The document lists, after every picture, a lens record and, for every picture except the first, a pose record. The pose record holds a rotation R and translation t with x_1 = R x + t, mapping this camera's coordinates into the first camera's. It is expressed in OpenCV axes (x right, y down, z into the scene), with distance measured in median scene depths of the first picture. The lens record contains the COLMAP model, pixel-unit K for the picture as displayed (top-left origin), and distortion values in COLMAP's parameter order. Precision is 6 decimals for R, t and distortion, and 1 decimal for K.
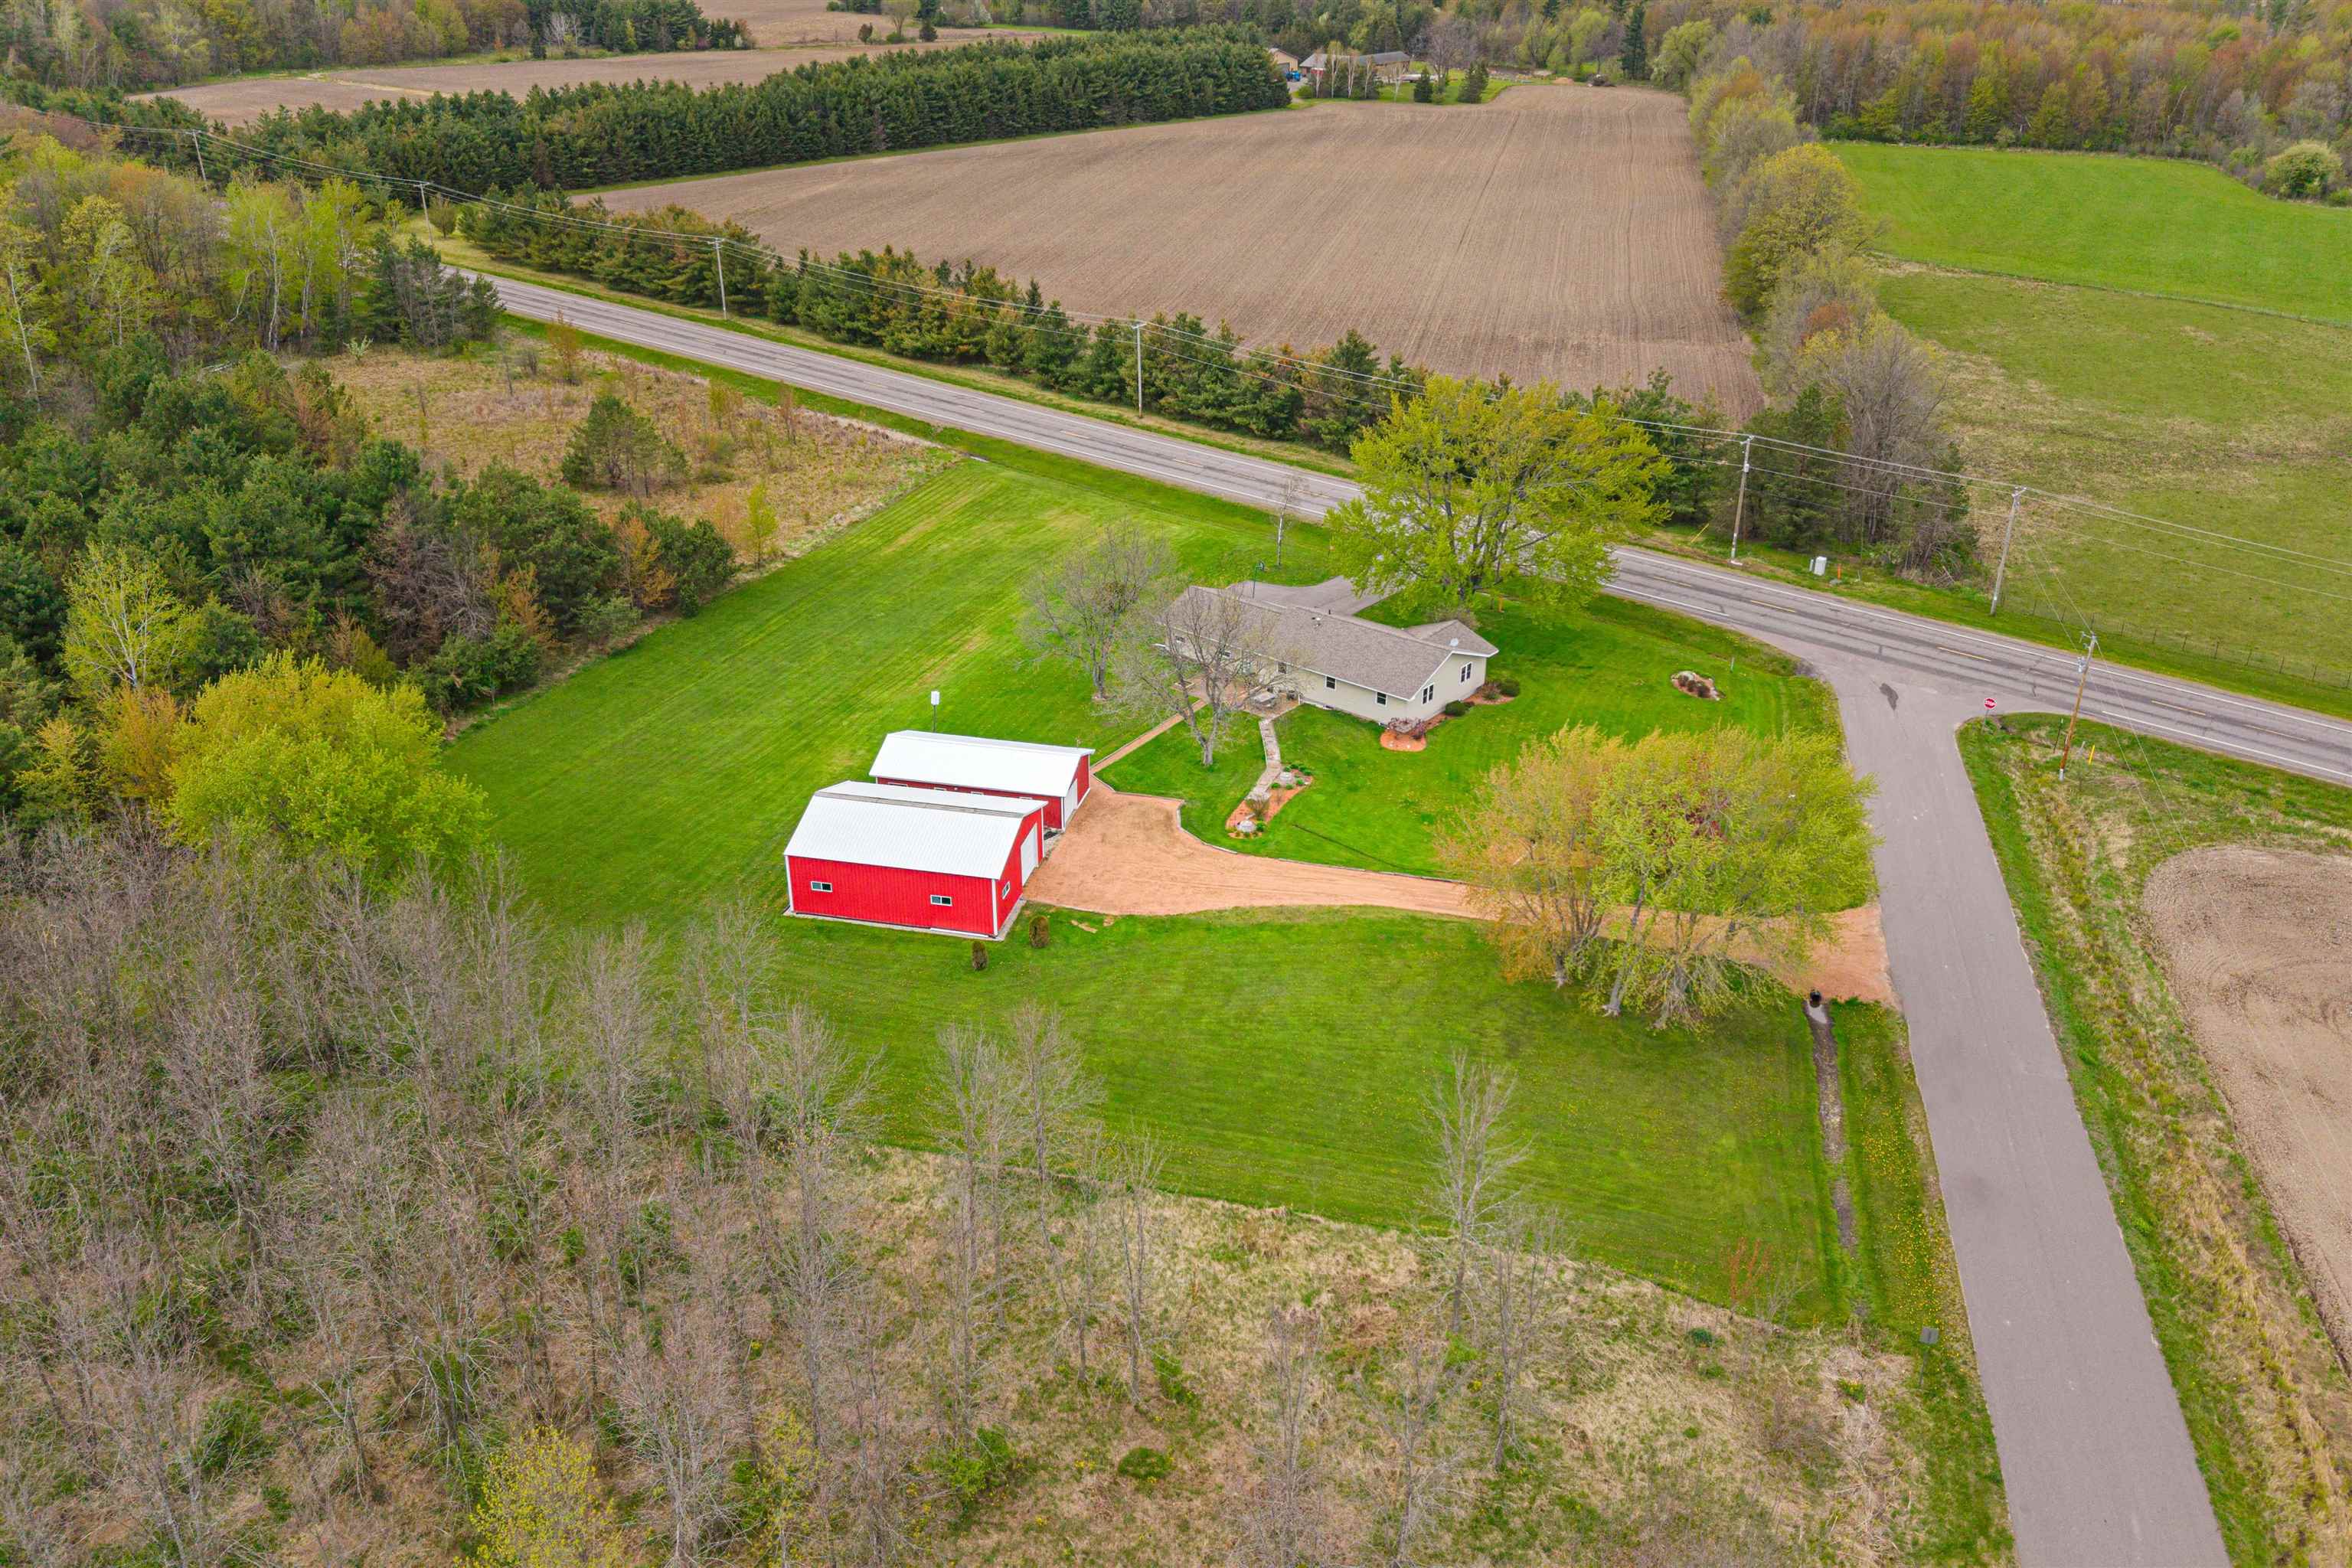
lens RADIAL K [[1849.1, 0, 1176.0], [0, 1849.1, 784.0], [0, 0, 1]] dist [0.047457, -0.078910]
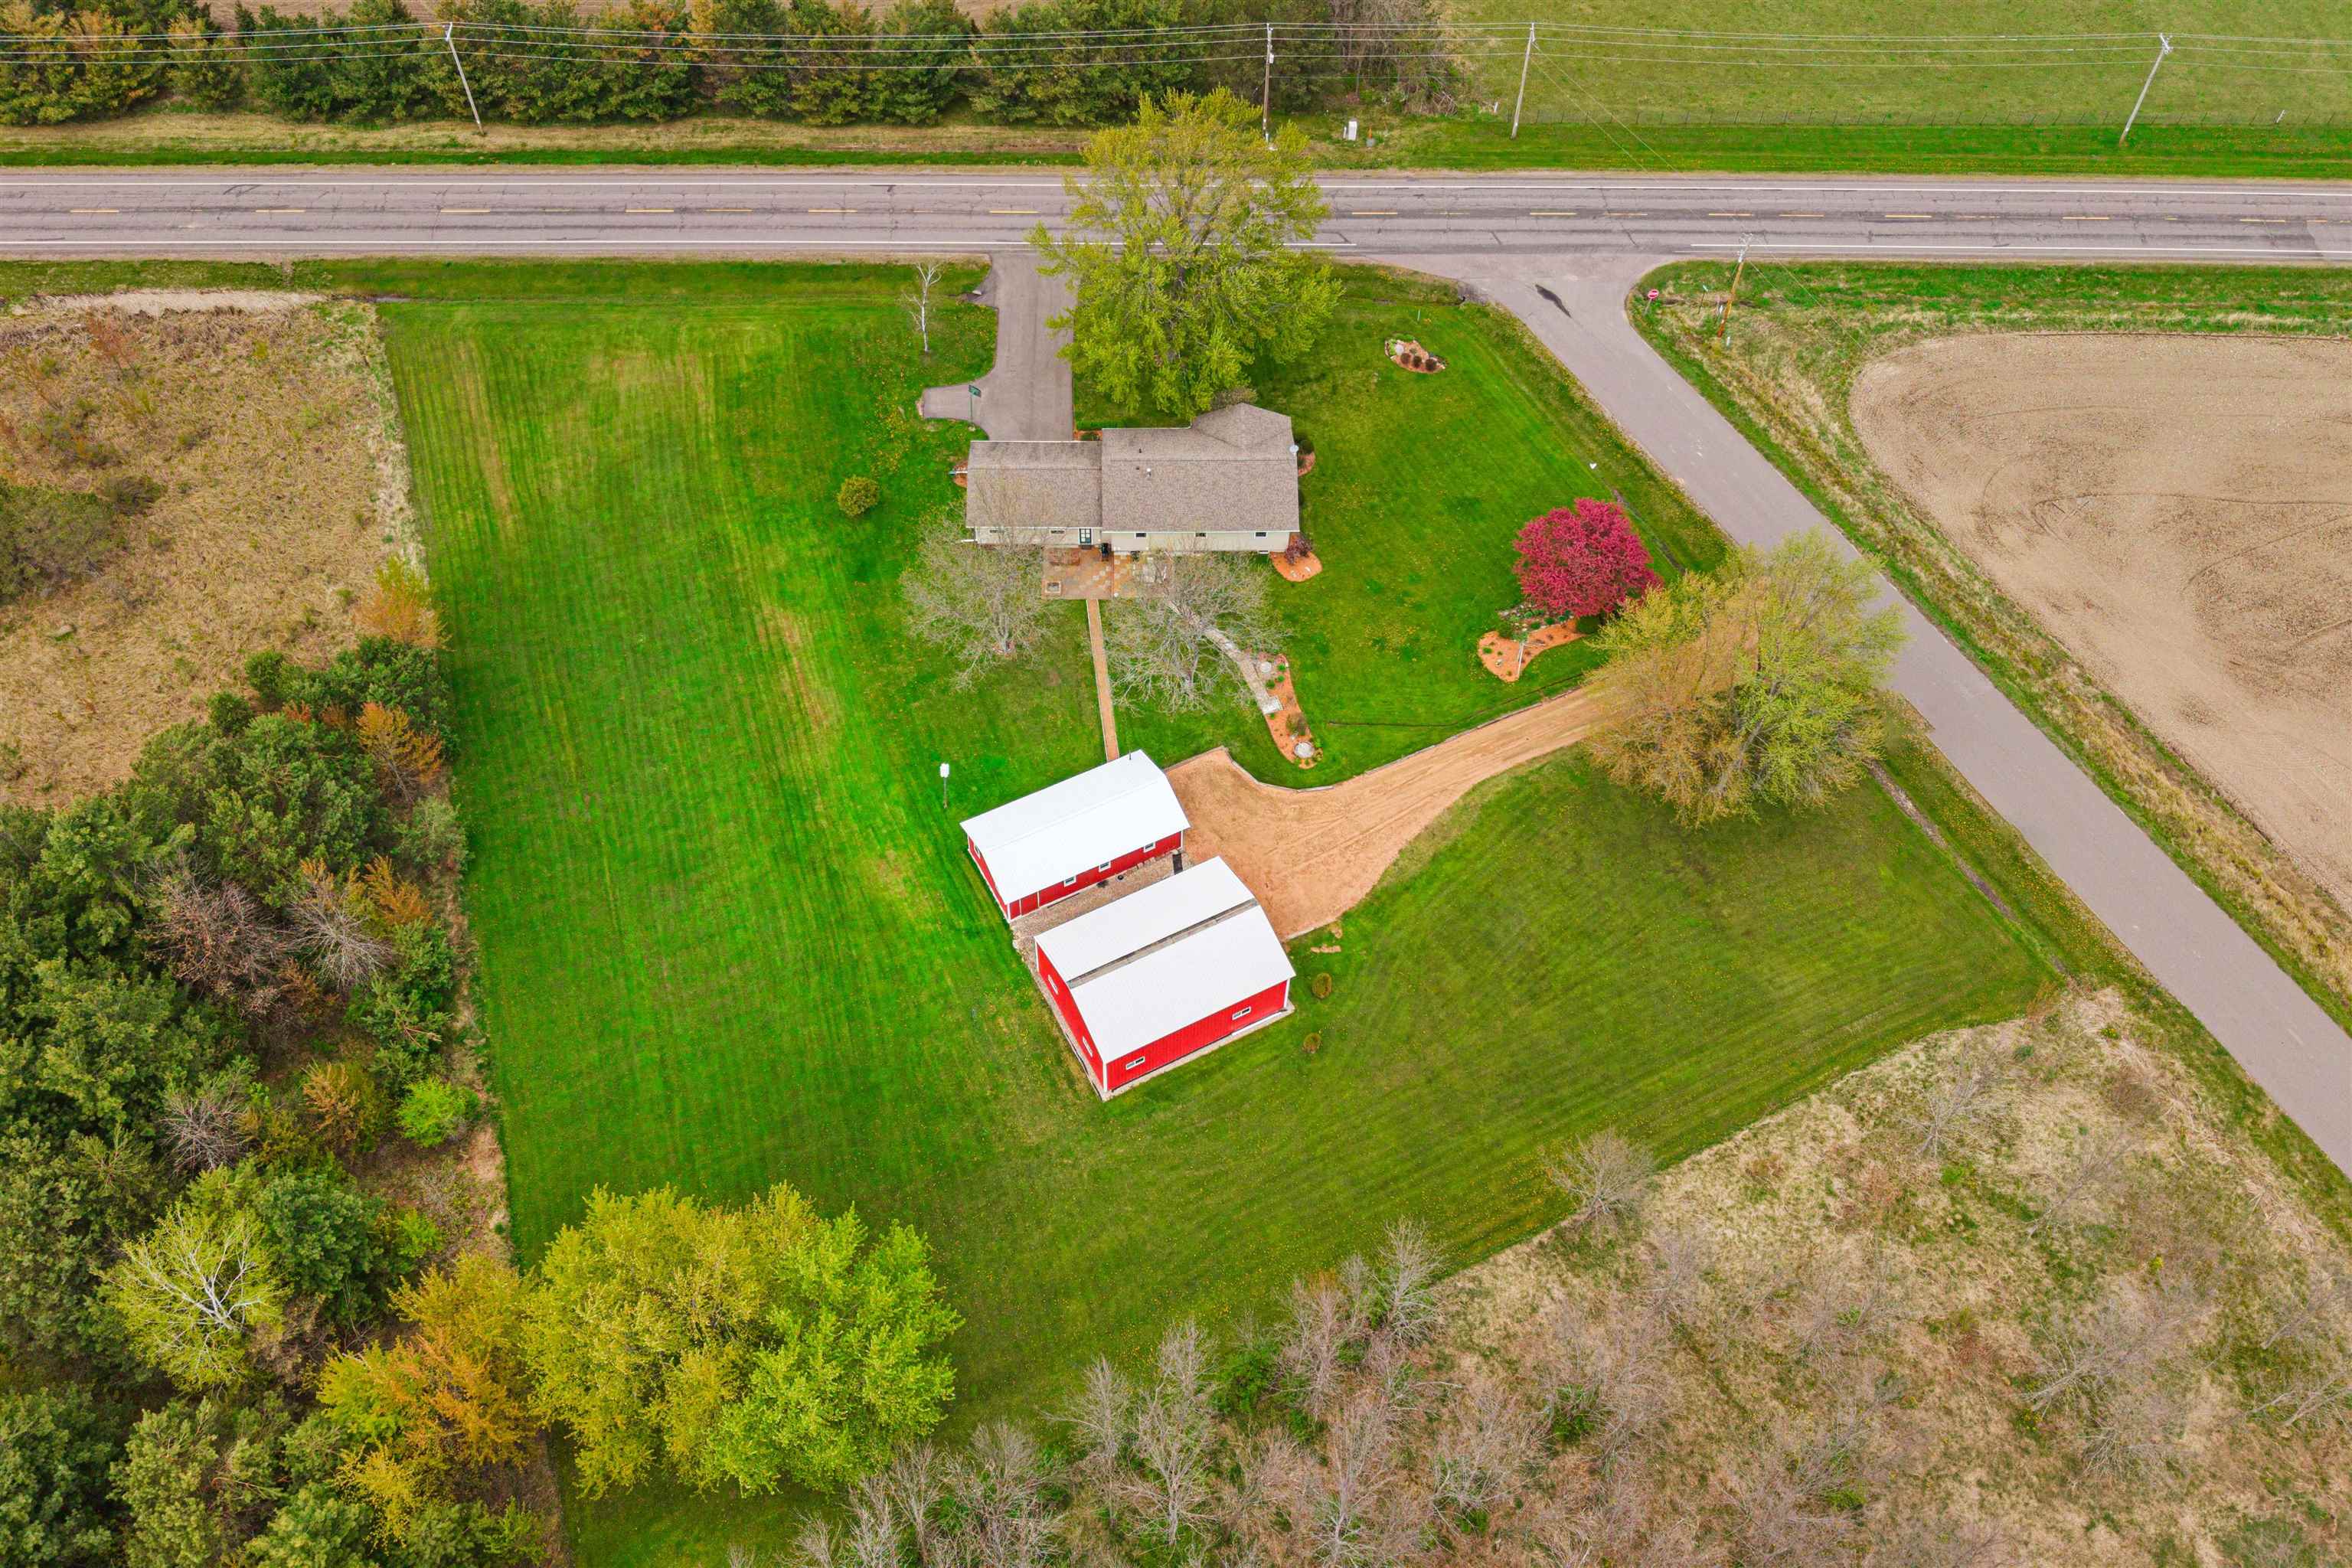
lens RADIAL K [[1849.1, 0, 1176.0], [0, 1849.1, 784.0], [0, 0, 1]] dist [0.047457, -0.078910]
pose [[0.753745, -0.522244, 0.398911, -0.422807], [0.279081, 0.803936, 0.525167, -0.504968], [-0.594964, -0.284514, 0.751711, 0.224348]]
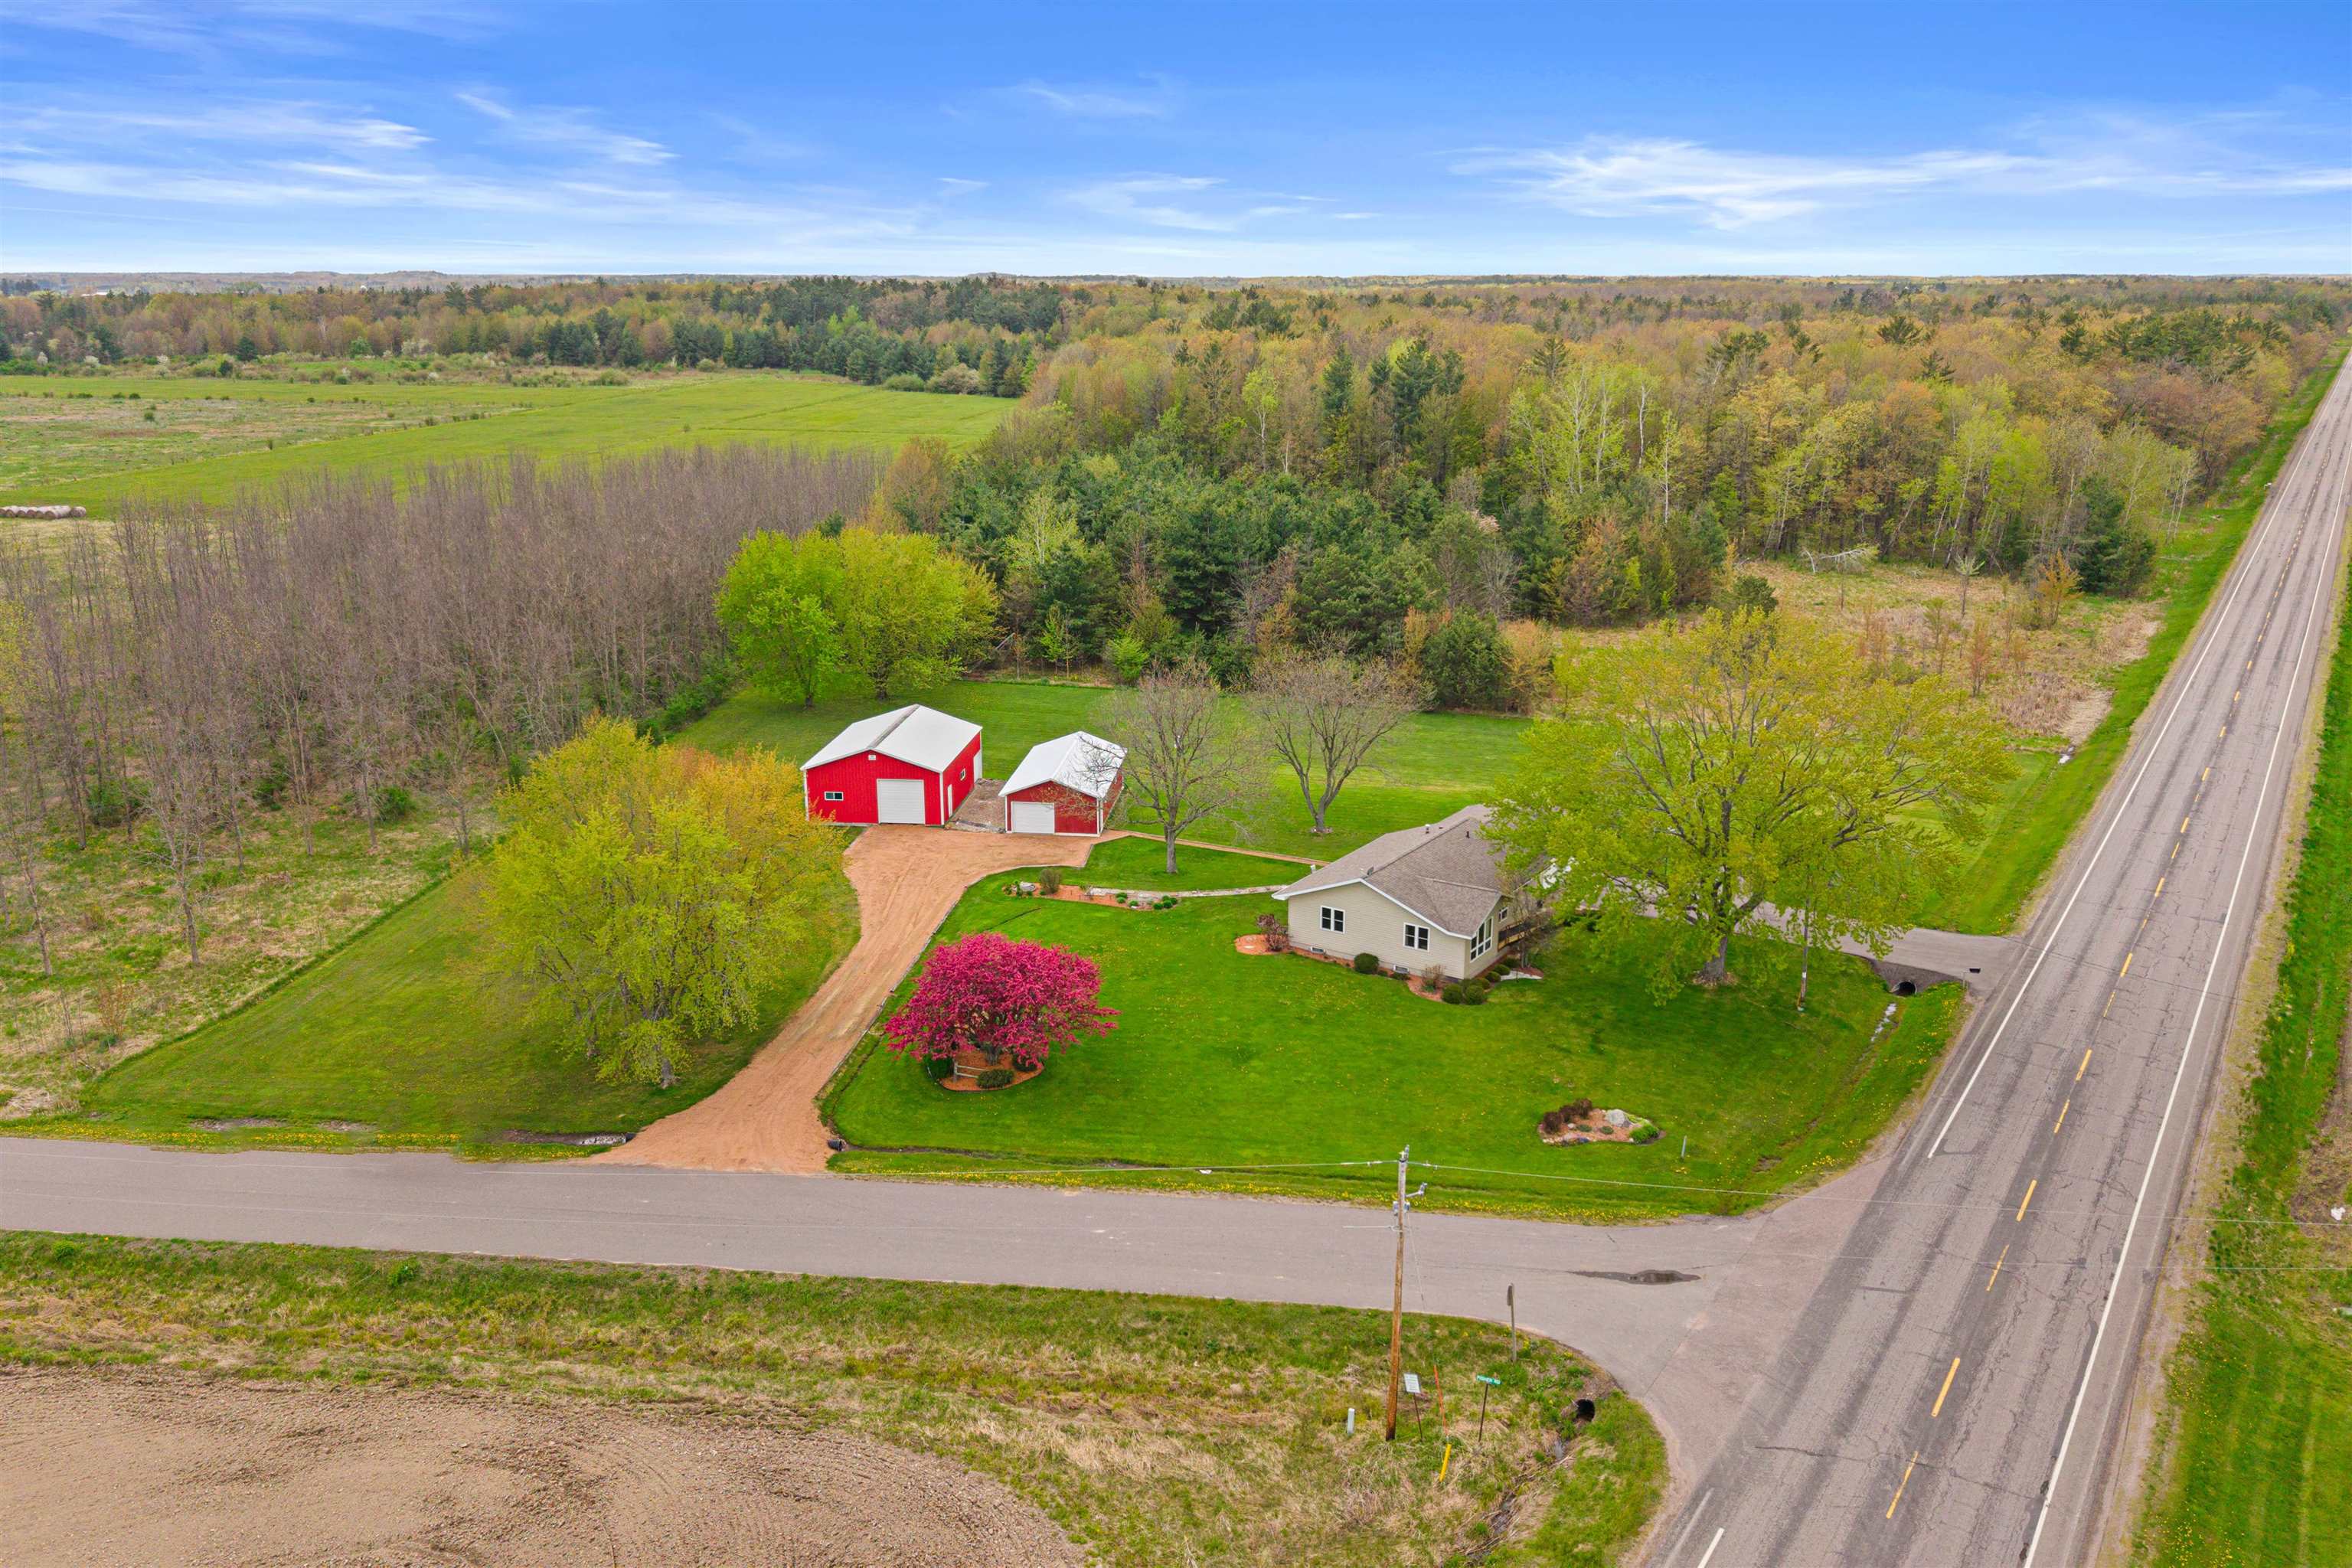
lens RADIAL K [[1849.1, 0, 1176.0], [0, 1849.1, 784.0], [0, 0, 1]] dist [0.047457, -0.078910]
pose [[0.126752, 0.260049, -0.957240, 0.886243], [-0.450654, 0.874778, 0.177974, -0.214400], [0.883655, 0.408825, 0.228072, 0.776843]]
